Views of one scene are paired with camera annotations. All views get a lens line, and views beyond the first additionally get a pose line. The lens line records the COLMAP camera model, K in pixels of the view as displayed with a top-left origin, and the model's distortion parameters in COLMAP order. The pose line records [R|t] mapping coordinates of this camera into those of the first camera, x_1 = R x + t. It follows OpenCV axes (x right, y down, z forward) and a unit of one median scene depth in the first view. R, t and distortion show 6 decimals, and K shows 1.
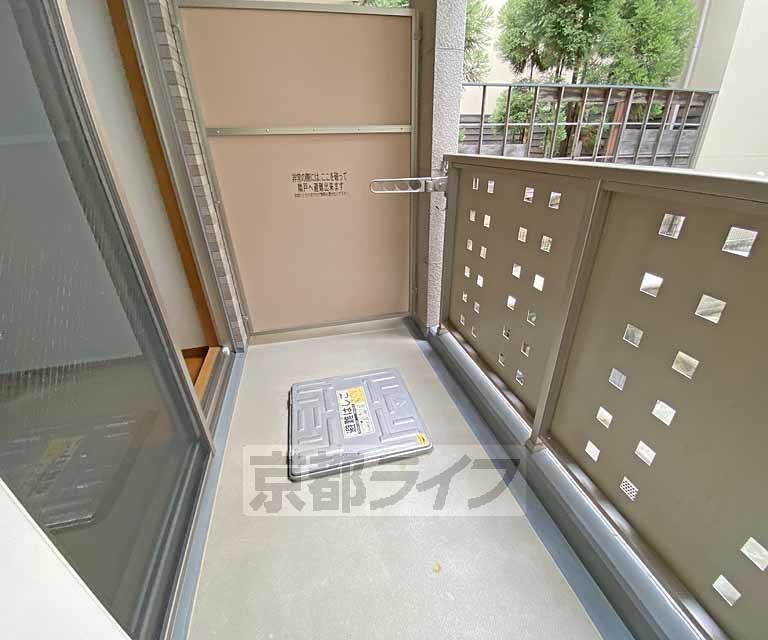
lens RADIAL K [[347.7, 0, 386.0], [0, 347.7, 318.3], [0, 0, 1]] dist [0.000353, -0.010922]
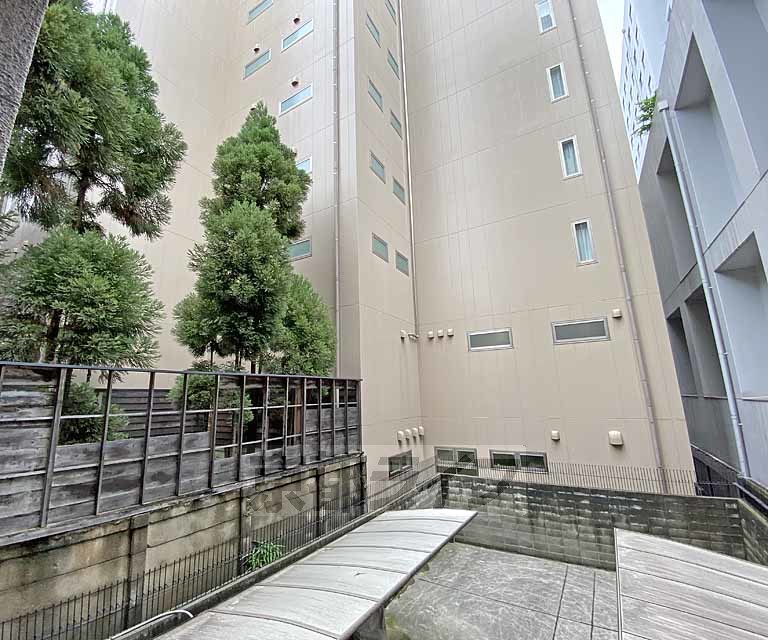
lens RADIAL K [[347.7, 0, 386.0], [0, 347.7, 318.3], [0, 0, 1]] dist [0.000353, -0.010922]
pose [[0.700926, 0.149106, 0.697474, 0.063883], [0.346593, 0.783469, -0.515799, -0.122606], [-0.623358, 0.603277, 0.497475, 0.126094]]
